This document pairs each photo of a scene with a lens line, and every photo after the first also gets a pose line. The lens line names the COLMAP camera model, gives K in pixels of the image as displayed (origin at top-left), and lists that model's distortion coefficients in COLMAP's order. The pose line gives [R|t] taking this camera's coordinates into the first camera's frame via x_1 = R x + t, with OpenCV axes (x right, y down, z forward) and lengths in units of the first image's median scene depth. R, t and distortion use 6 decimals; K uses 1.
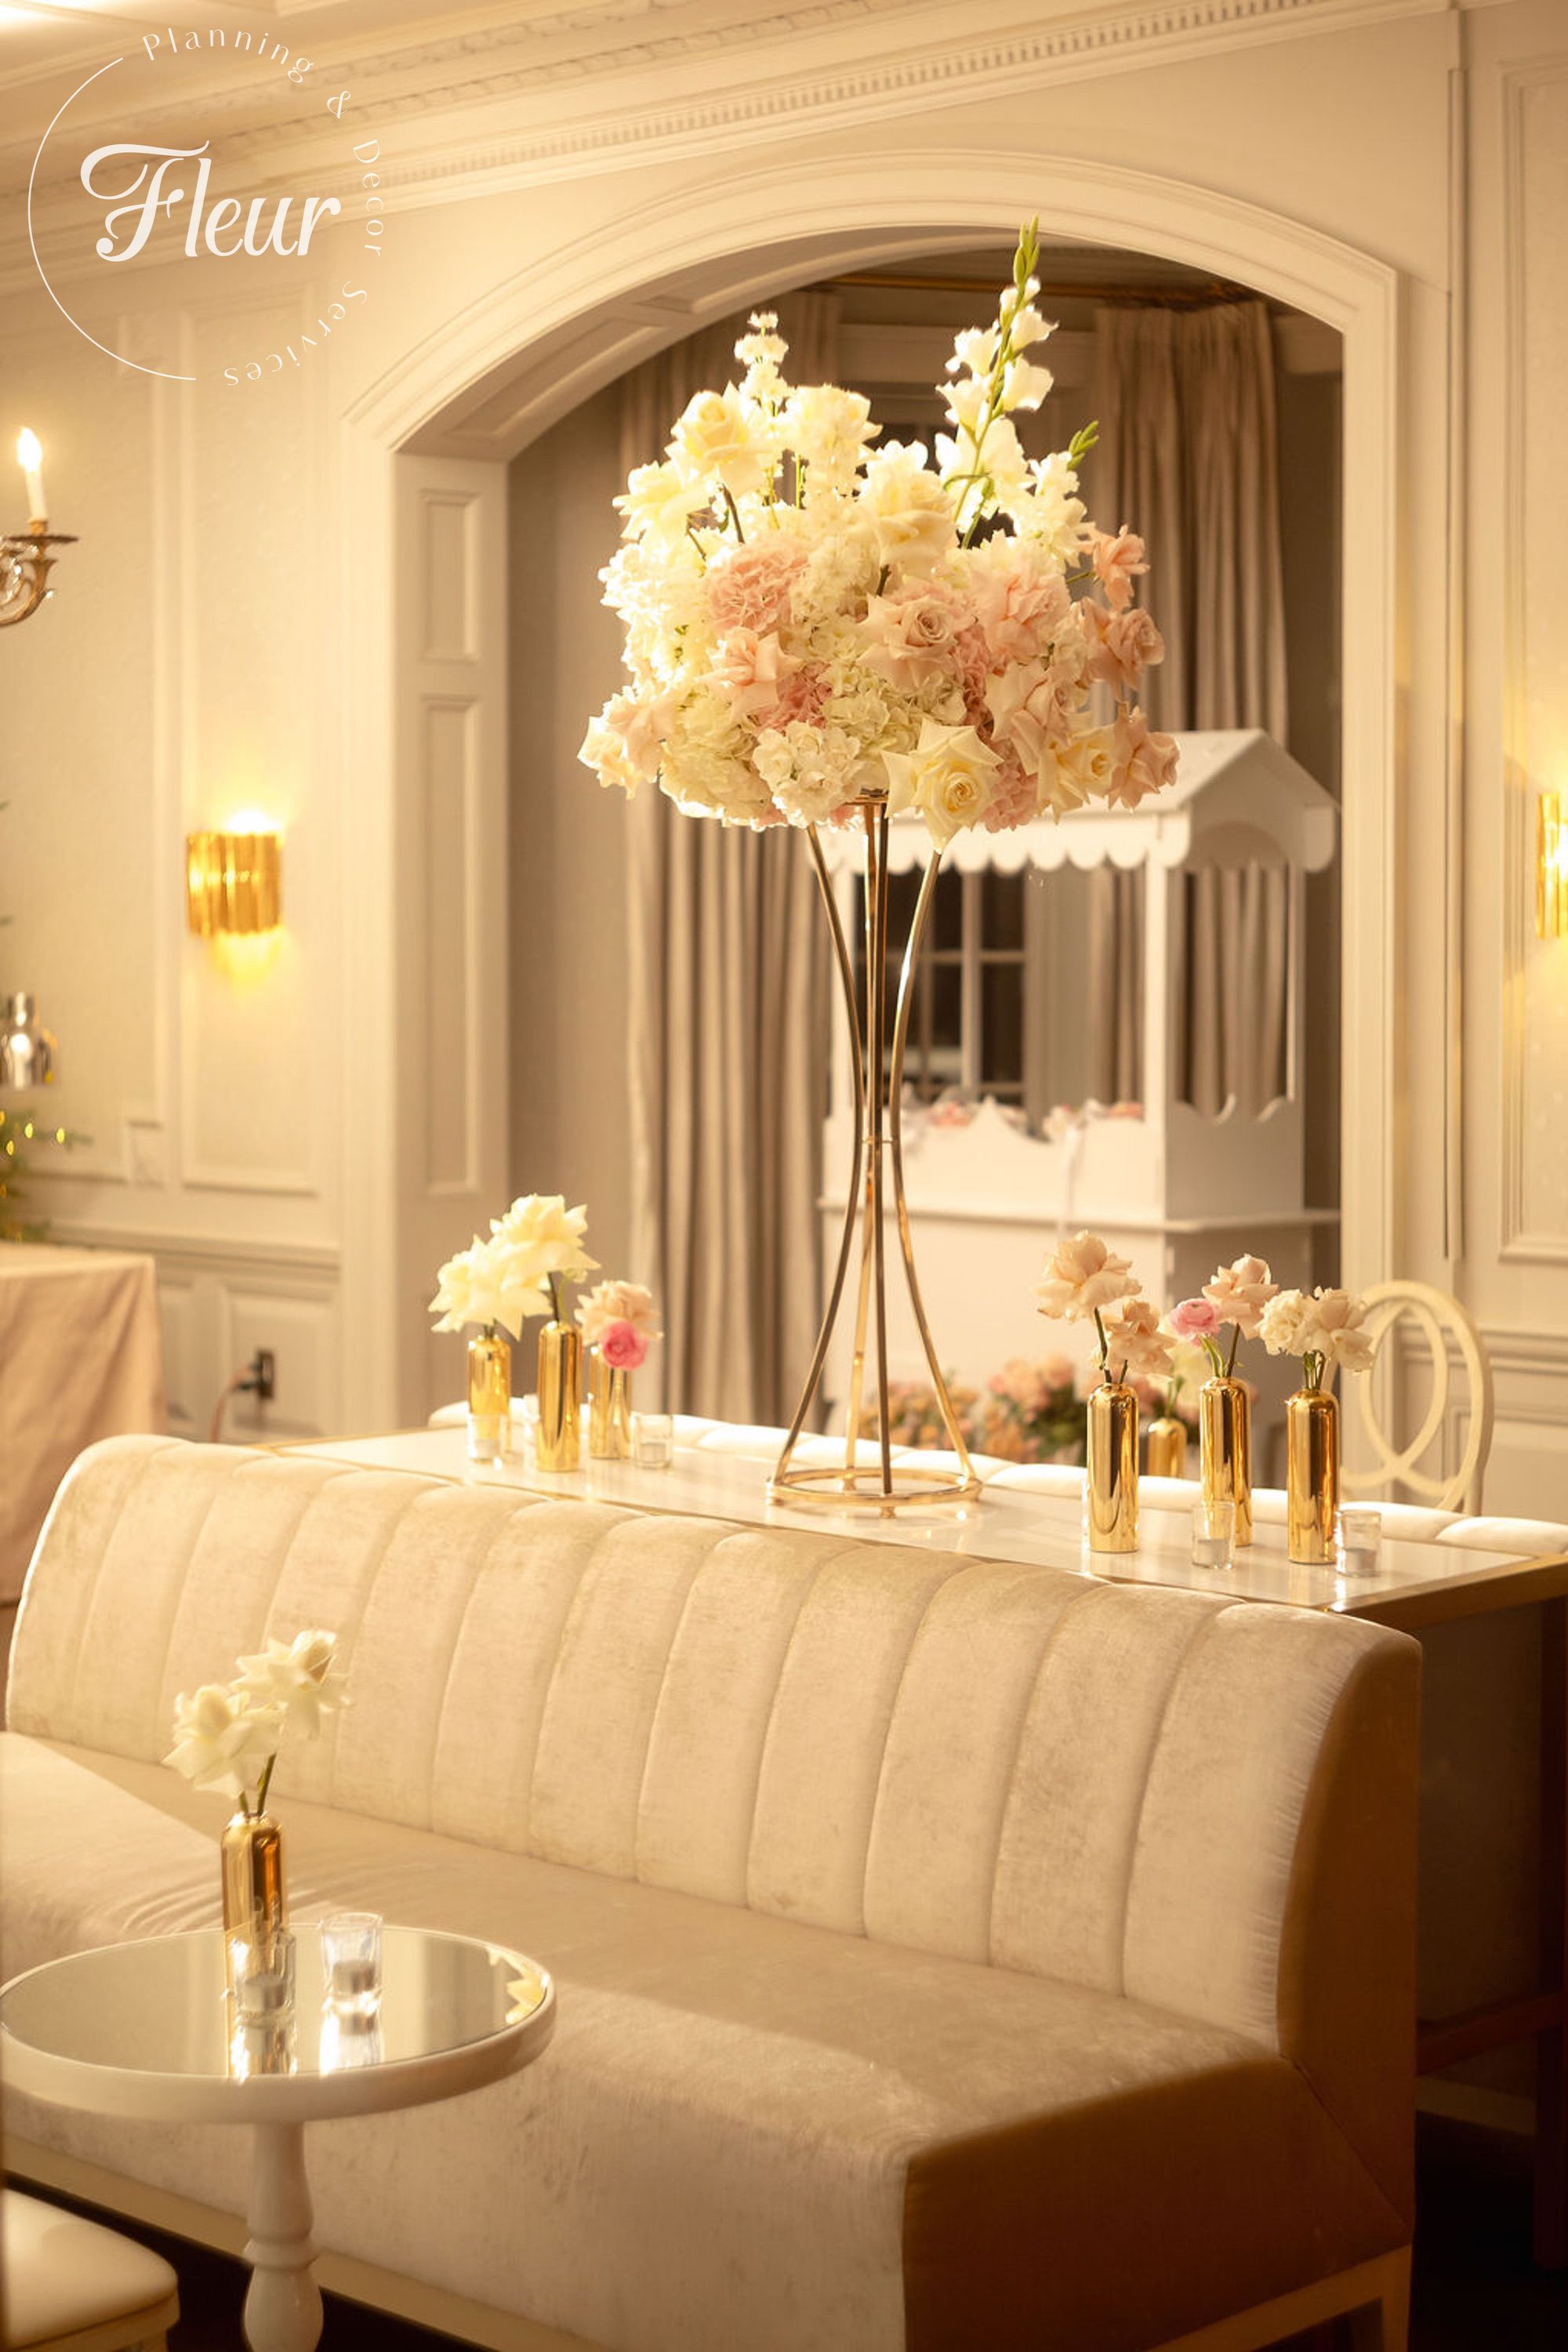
lens RADIAL K [[4518.5, 0, 784.3], [0, 4518.5, 983.0], [0, 0, 1]] dist [0.028698, -1.276154]
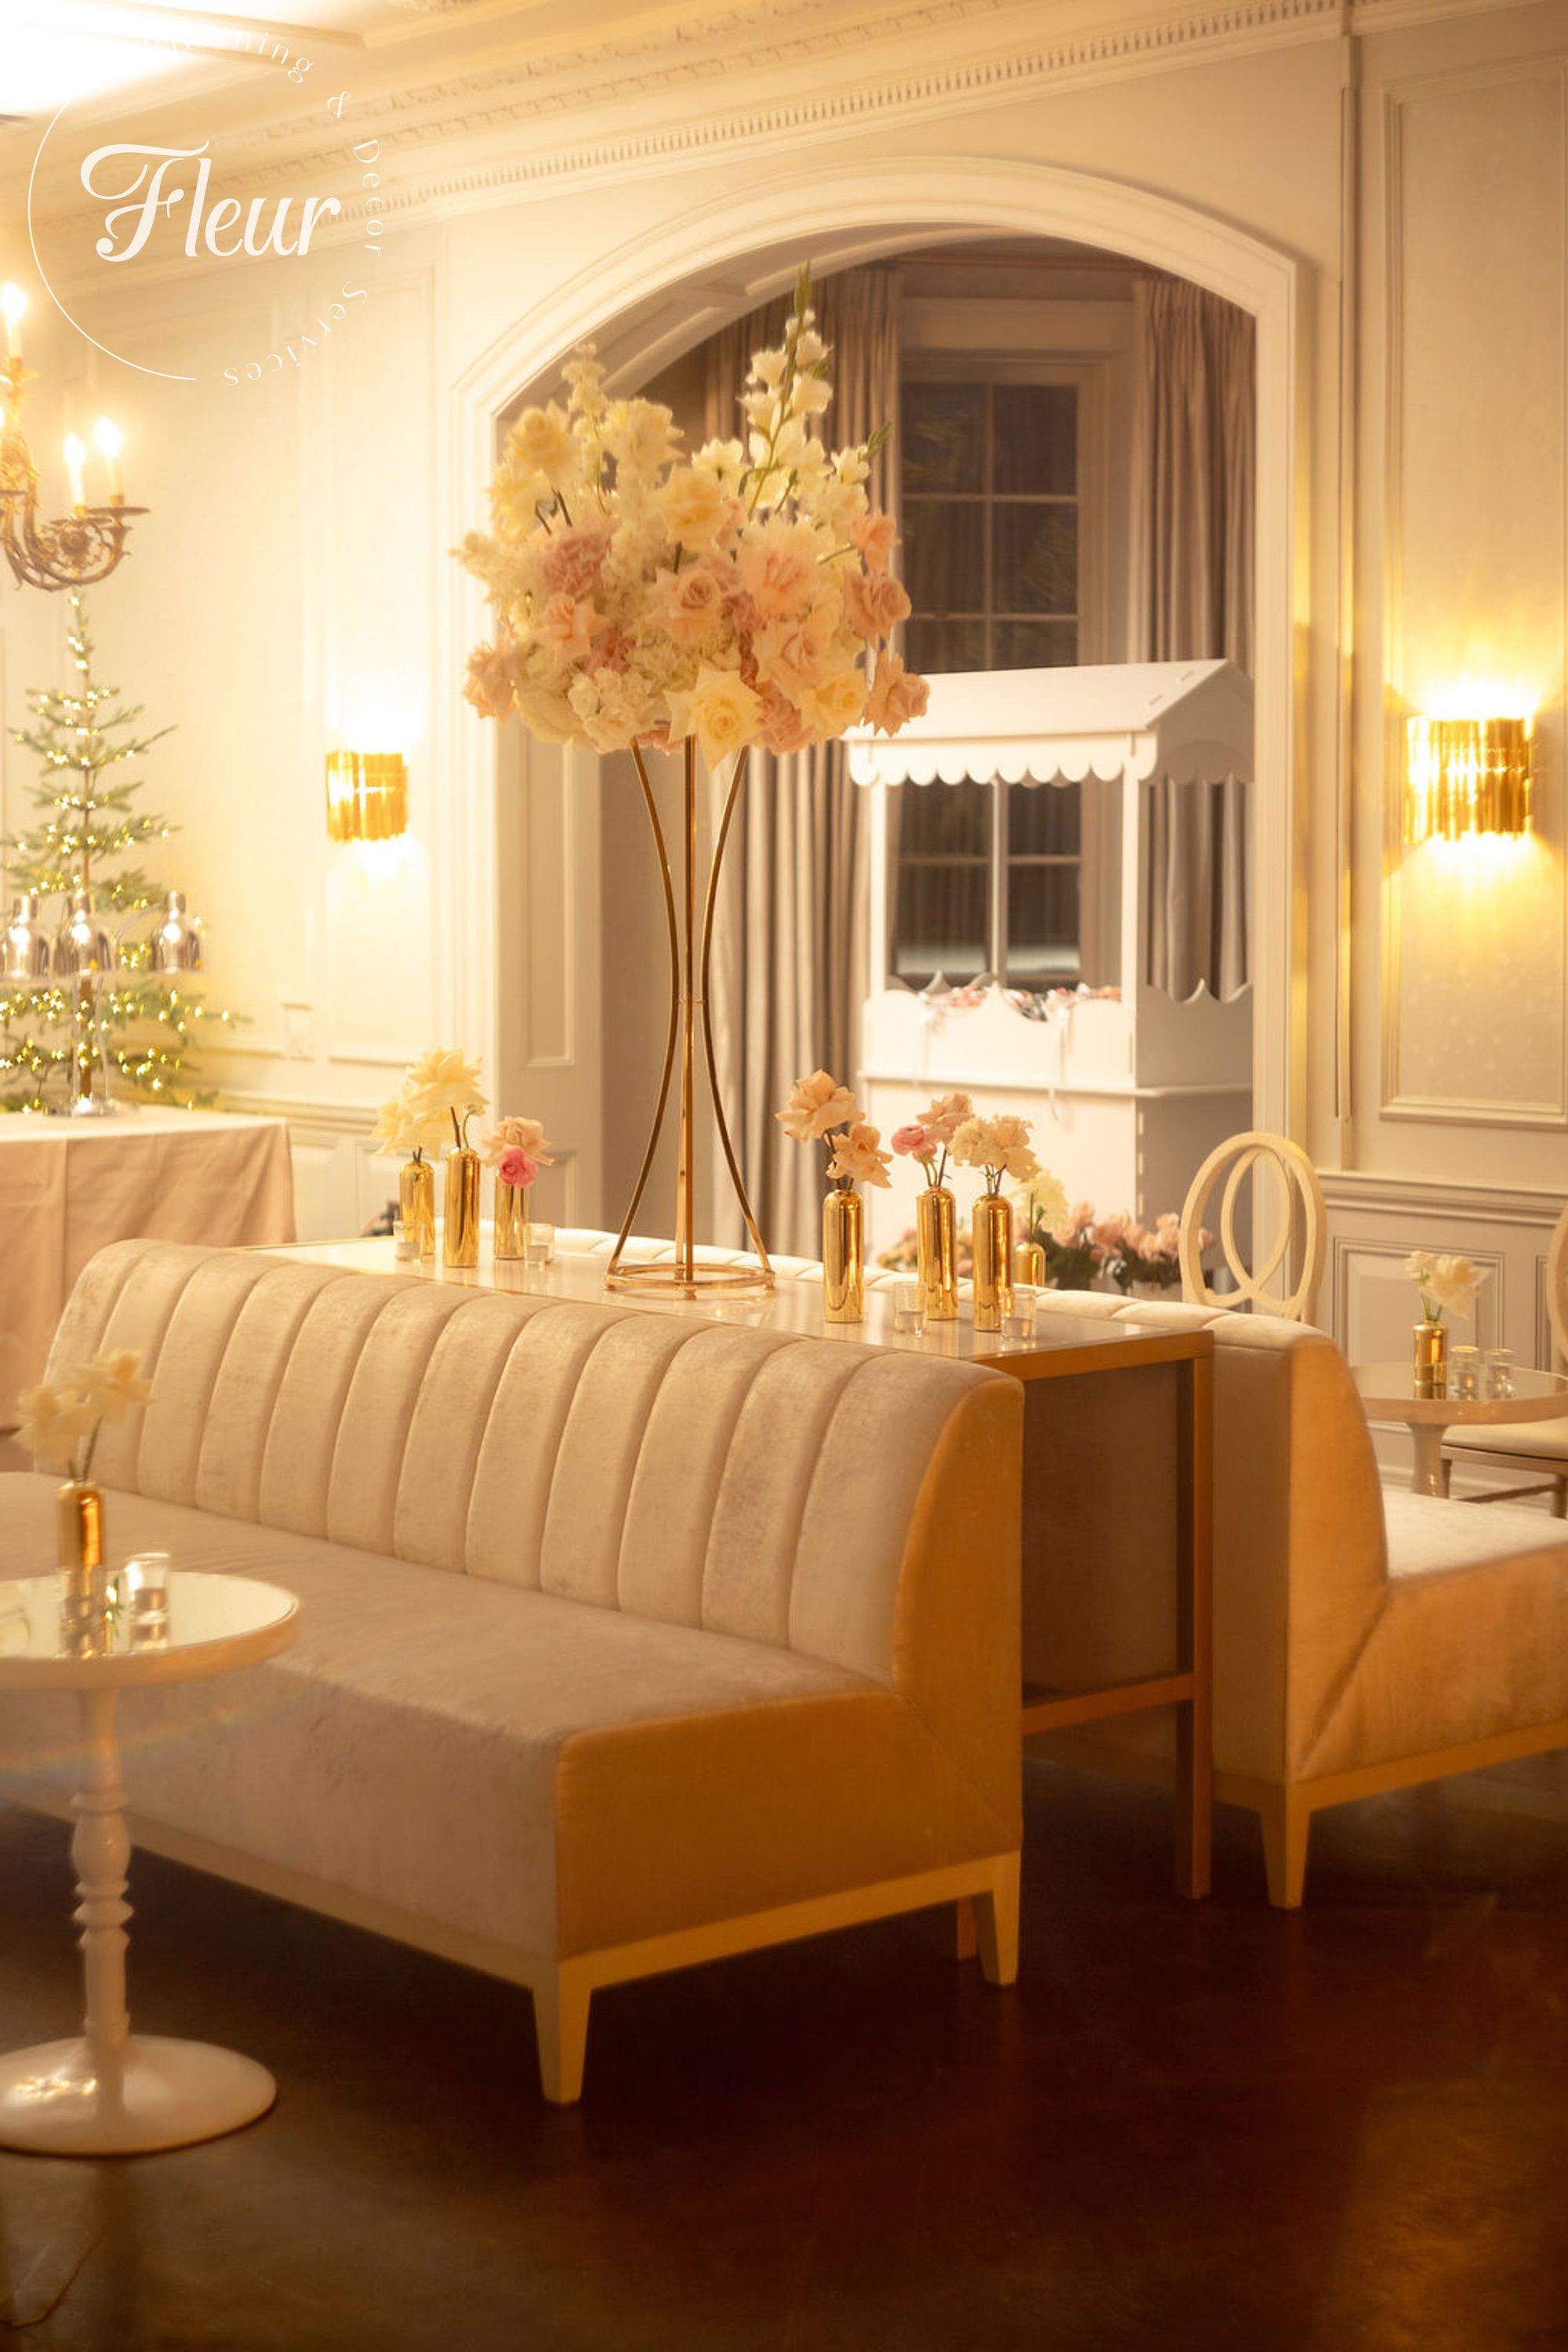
lens RADIAL K [[4479.2, 0, 786.7], [0, 4479.2, 1102.4], [0, 0, 1]] dist [-0.010928, -0.799140]
pose [[0.996315, 0.003938, -0.085681, 0.153095], [0.000076, 0.998905, 0.046795, 0.004646], [0.085772, -0.046629, 0.995223, -0.235496]]
